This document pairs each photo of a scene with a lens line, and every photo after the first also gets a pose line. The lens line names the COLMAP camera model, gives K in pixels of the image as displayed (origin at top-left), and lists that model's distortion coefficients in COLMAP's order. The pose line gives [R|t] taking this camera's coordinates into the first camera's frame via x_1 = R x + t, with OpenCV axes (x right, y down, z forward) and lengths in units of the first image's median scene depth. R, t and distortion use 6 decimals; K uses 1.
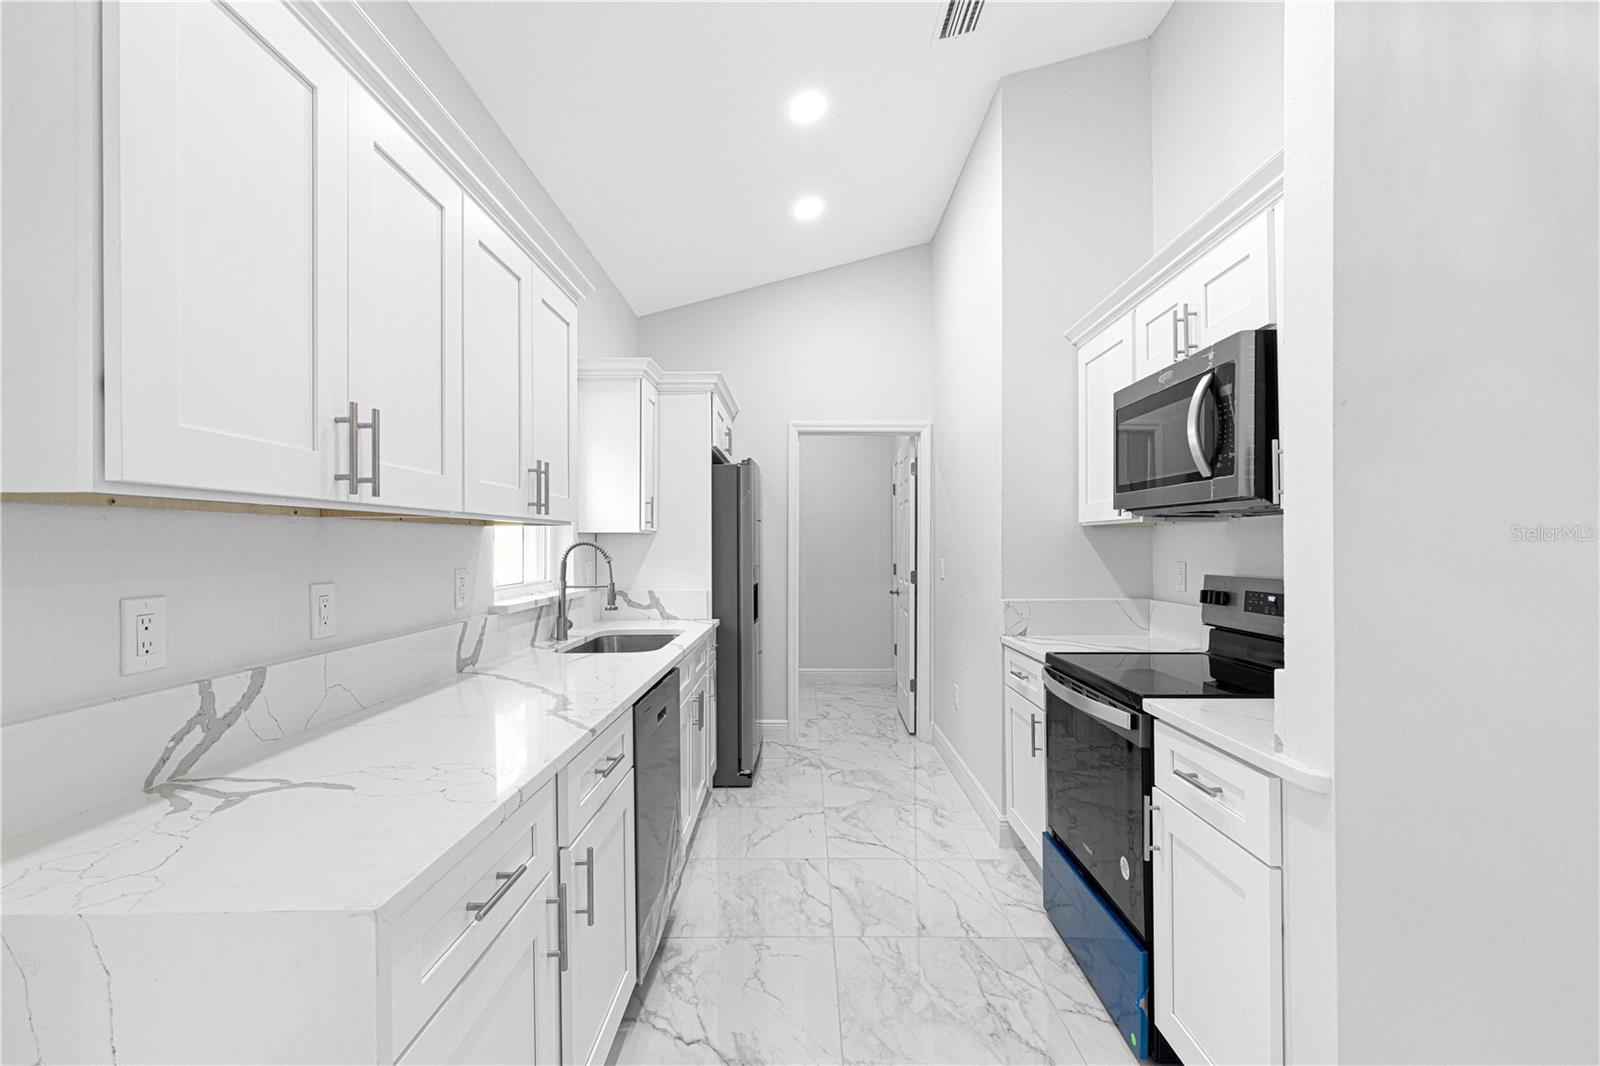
lens RADIAL K [[724.6, 0, 800.3], [0, 724.6, 542.3], [0, 0, 1]] dist [0.009429, -0.003467]
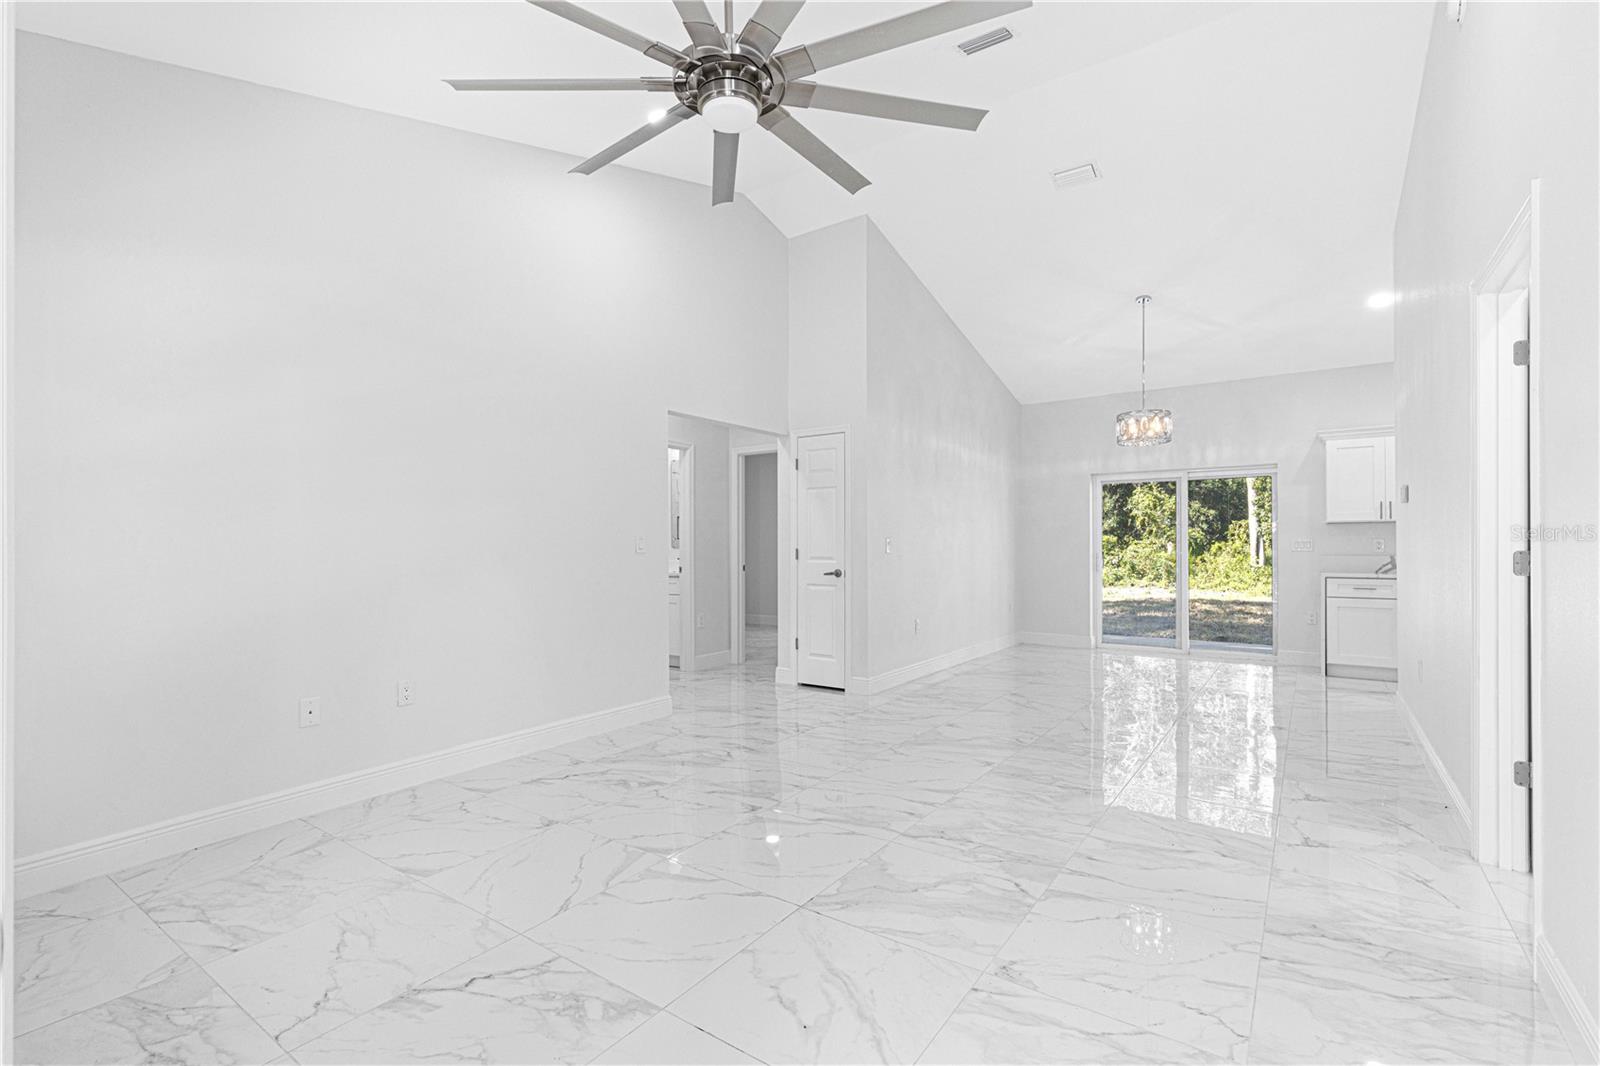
lens RADIAL K [[724.6, 0, 790.7], [0, 724.6, 537.3], [0, 0, 1]] dist [0.009429, -0.003467]
pose [[-0.576091, -0.003802, -0.817377, 2.852696], [0.006630, 0.999935, -0.009324, 0.039893], [0.817359, -0.010791, -0.576028, 0.249417]]
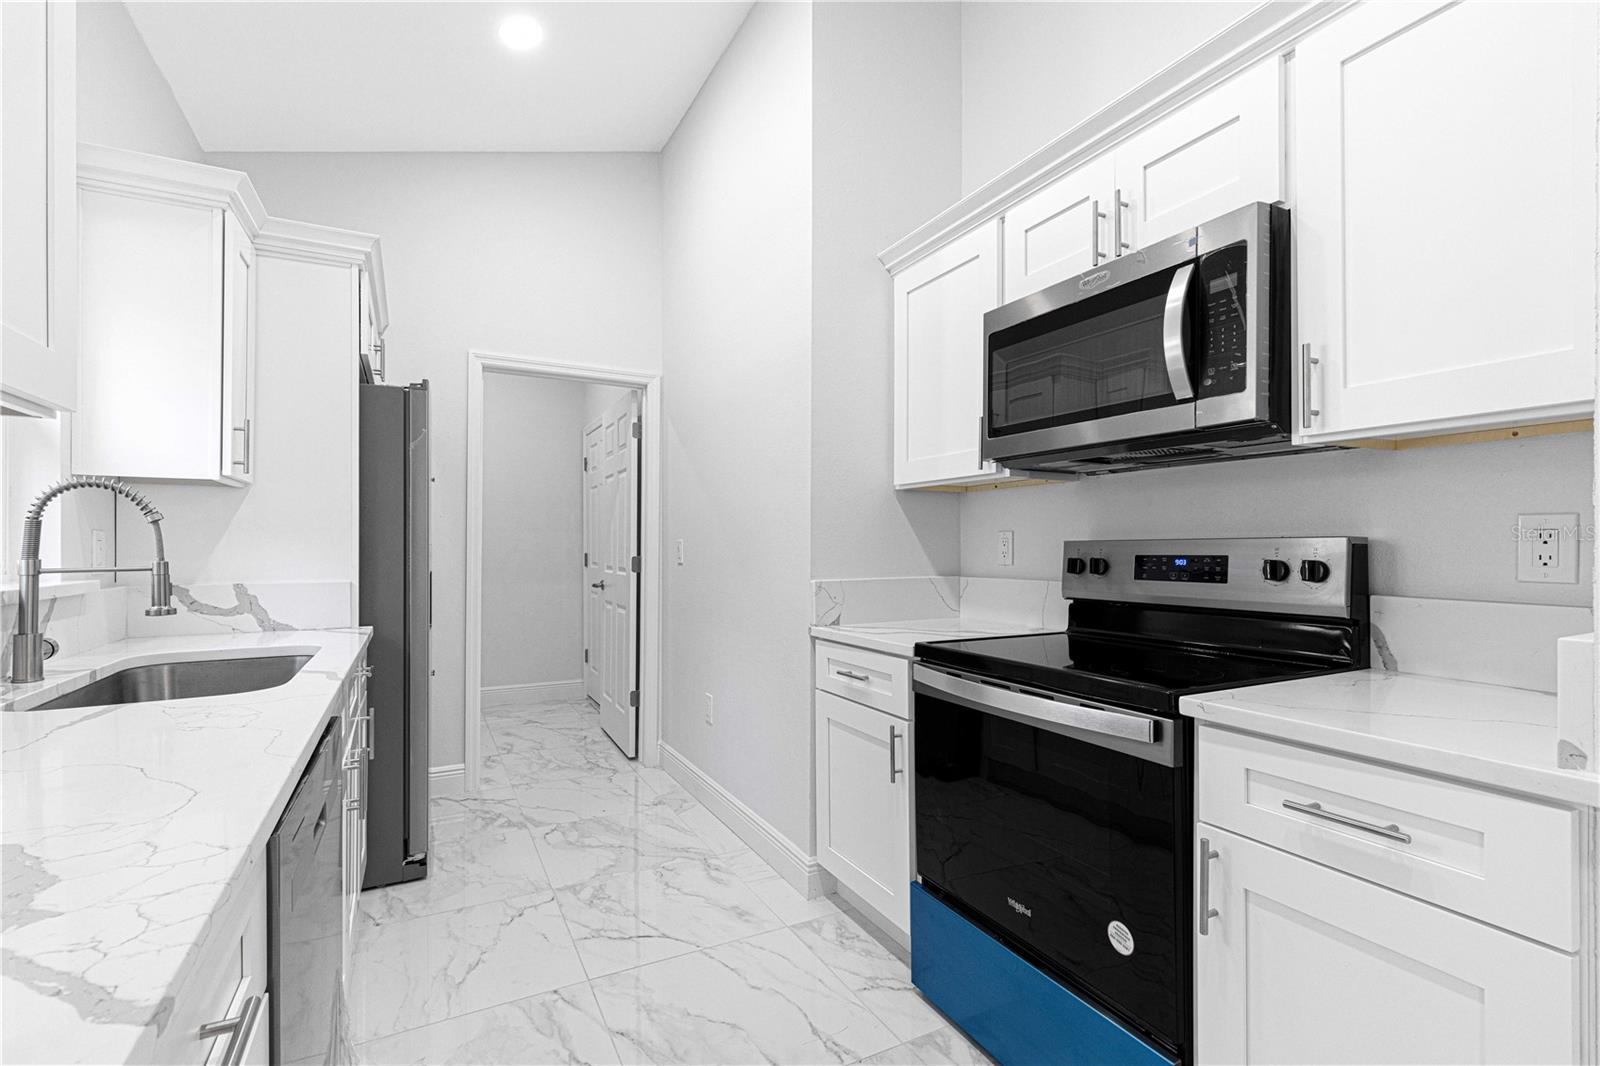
lens RADIAL K [[724.6, 0, 799.6], [0, 724.6, 541.5], [0, 0, 1]] dist [0.009429, -0.003467]
pose [[0.882168, 0.004233, 0.470917, -0.120557], [-0.002874, 0.999989, -0.003605, 0.048195], [-0.470927, 0.001827, 0.882170, 0.382613]]
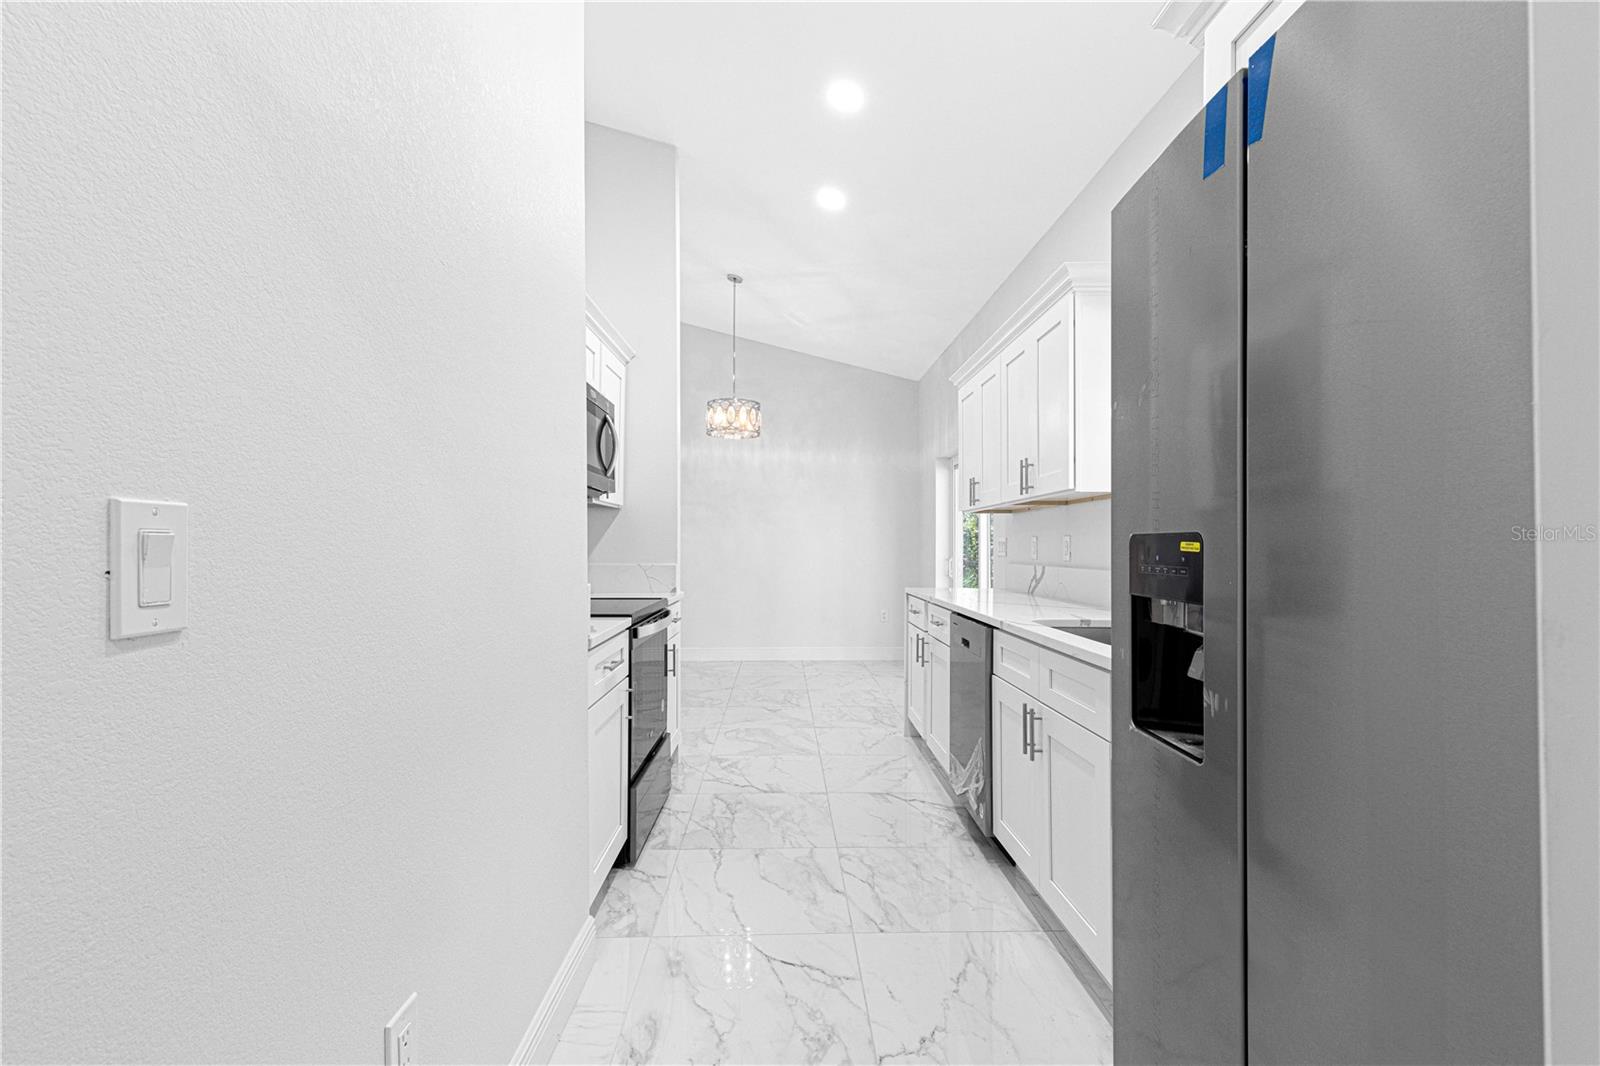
lens RADIAL K [[724.6, 0, 787.1], [0, 724.6, 543.3], [0, 0, 1]] dist [0.009429, -0.003467]
pose [[-0.999843, 0.005202, -0.016950, 0.131808], [0.005360, 0.999943, -0.009282, 0.060045], [0.016901, -0.009371, -0.999813, 1.996099]]
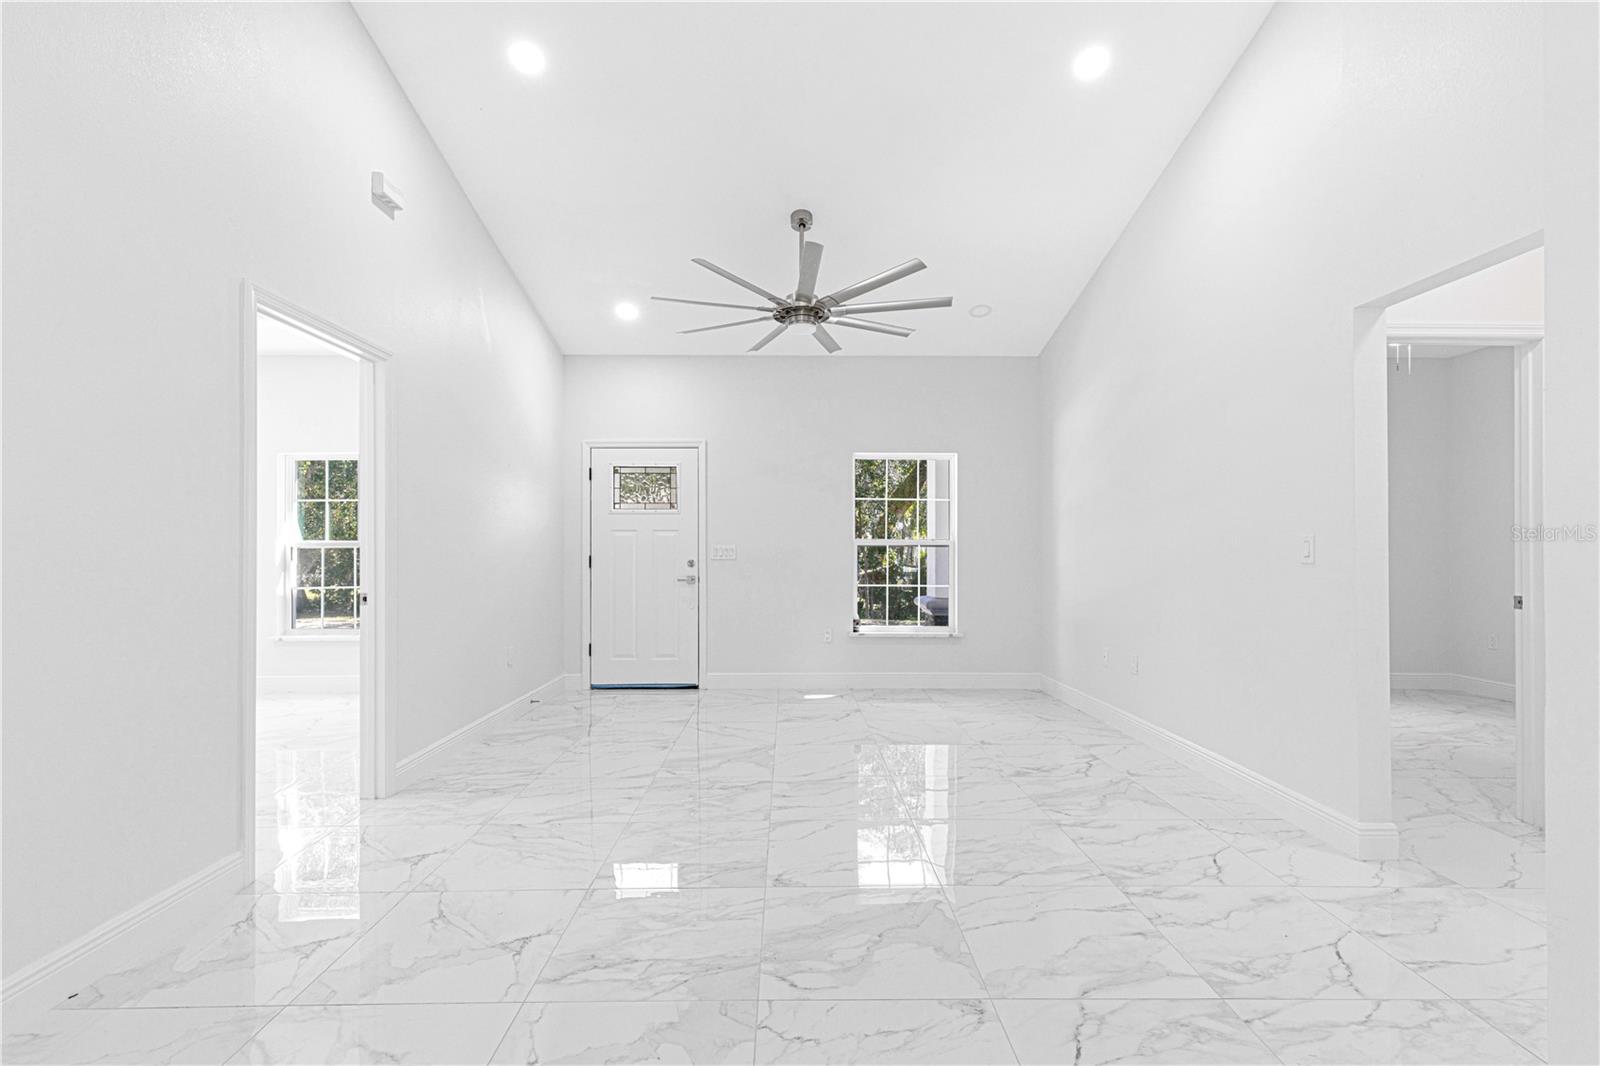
lens RADIAL K [[724.6, 0, 796.0], [0, 724.6, 538.7], [0, 0, 1]] dist [0.009429, -0.003467]
pose [[-0.022218, 0.016364, 0.999619, 0.456850], [-0.001141, 0.999865, -0.016393, 0.042479], [-0.999753, -0.001505, -0.022196, -0.269307]]
